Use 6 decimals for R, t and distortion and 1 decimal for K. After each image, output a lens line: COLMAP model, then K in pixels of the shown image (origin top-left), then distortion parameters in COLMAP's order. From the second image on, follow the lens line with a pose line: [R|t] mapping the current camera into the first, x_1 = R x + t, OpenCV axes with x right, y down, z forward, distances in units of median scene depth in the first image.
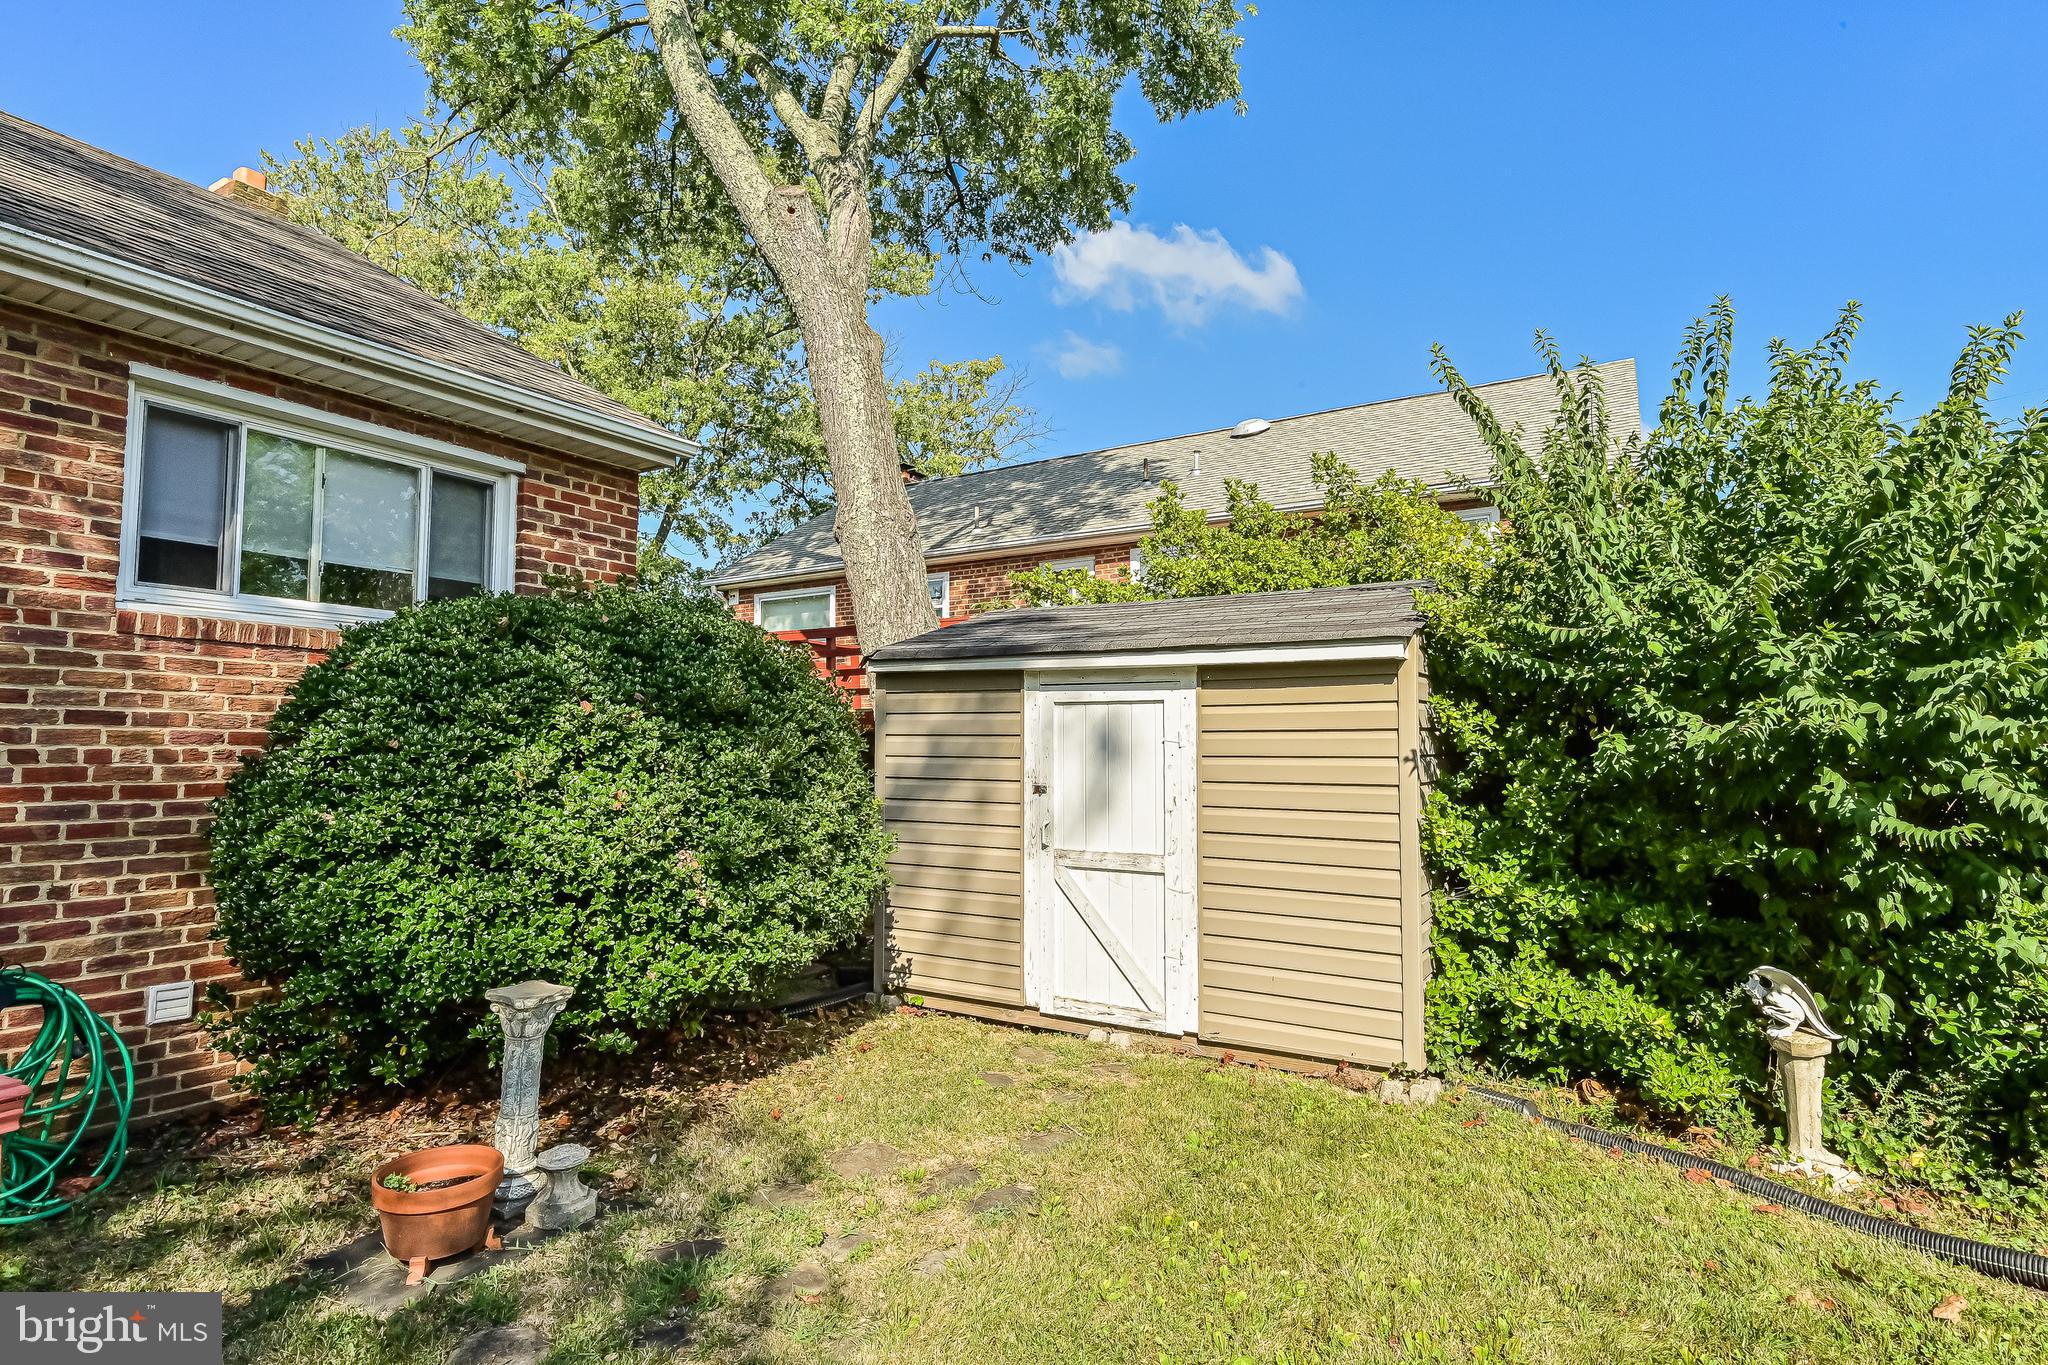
lens RADIAL K [[1065.0, 0, 1018.7], [0, 1065.0, 680.5], [0, 0, 1]] dist [-0.001153, -0.000129]
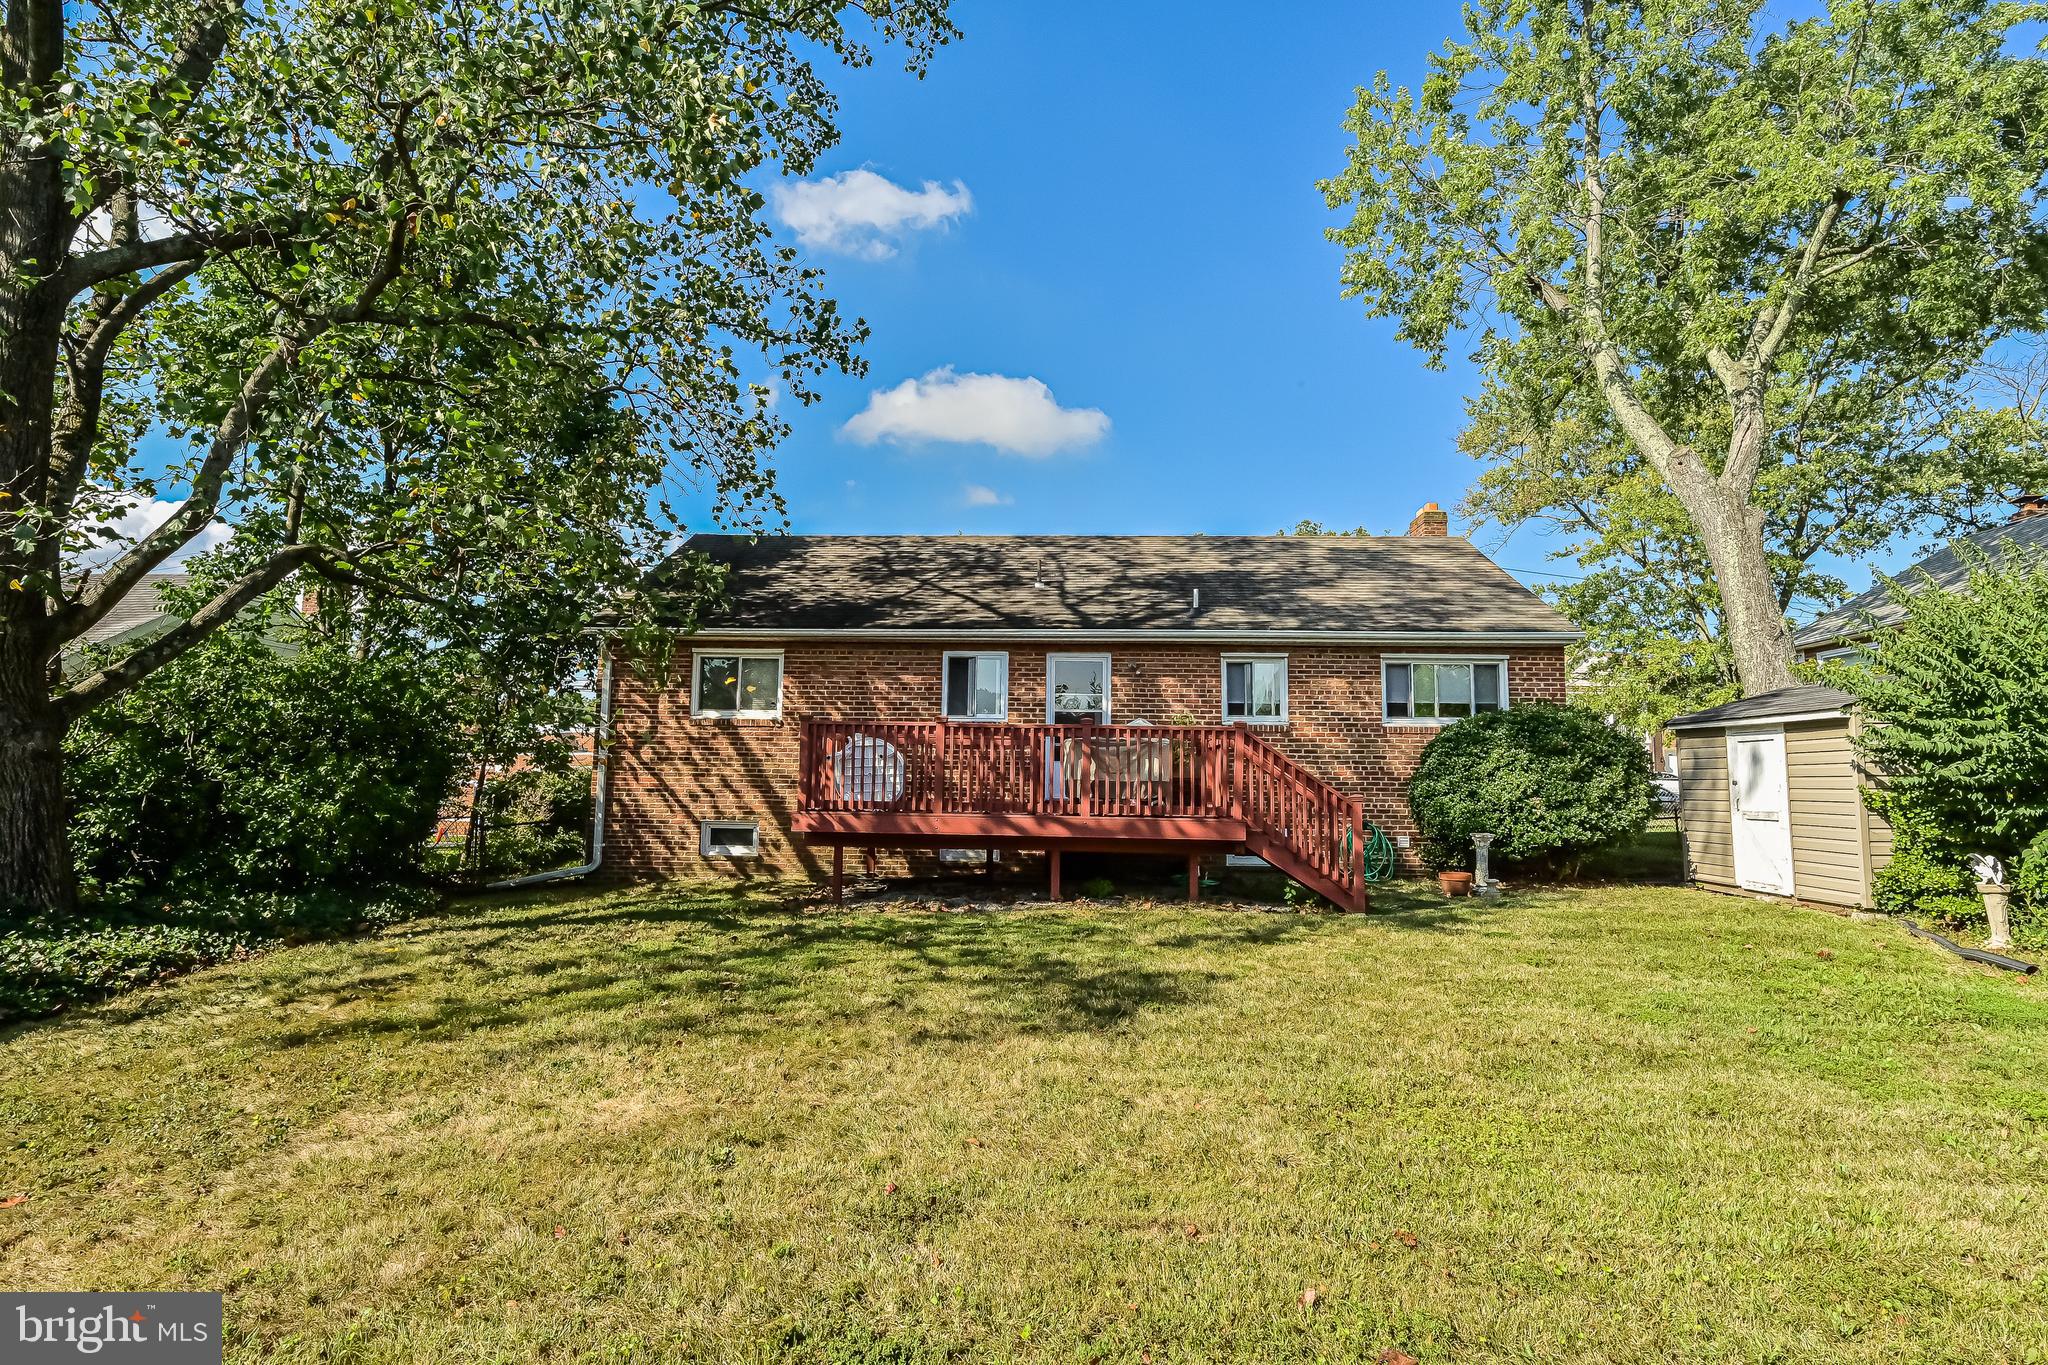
lens RADIAL K [[1065.0, 0, 1018.7], [0, 1065.0, 680.5], [0, 0, 1]] dist [-0.001153, -0.000129]
pose [[0.476070, -0.085844, -0.875208, 1.450938], [0.048107, 0.996276, -0.071551, -0.020515], [0.878091, -0.008041, 0.478427, -1.507428]]
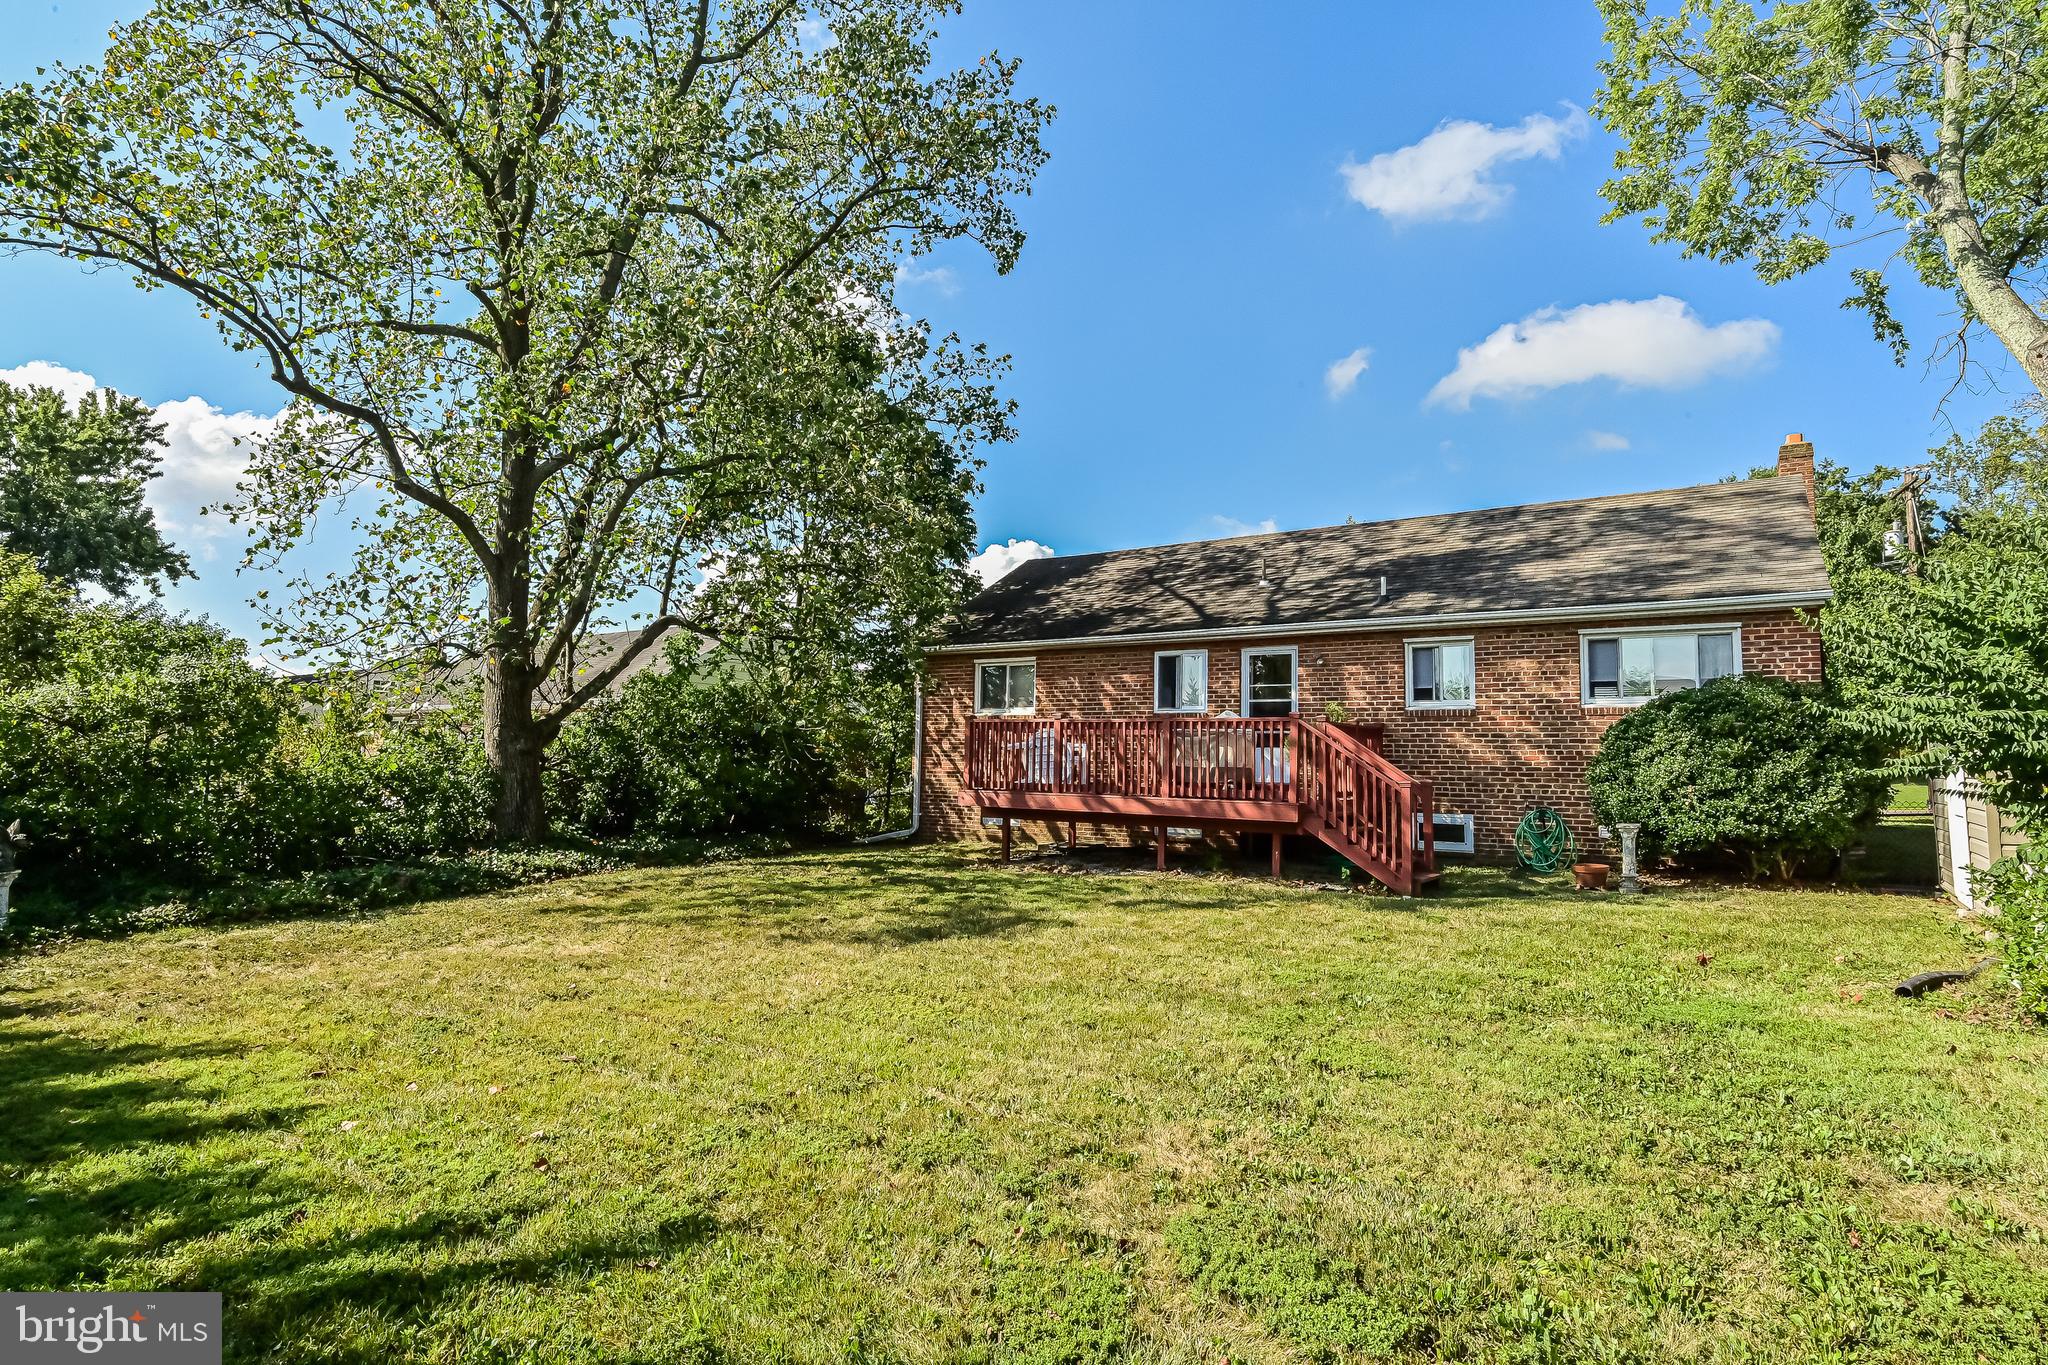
lens RADIAL K [[1055.9, 0, 1024.0], [0, 1055.9, 682.5], [0, 0, 1]] dist [0.000429, 0.000693]
pose [[-0.047823, -0.080776, -0.995584, 2.145194], [0.052345, 0.995153, -0.083255, 0.031857], [0.997483, -0.056095, -0.043363, -0.481191]]
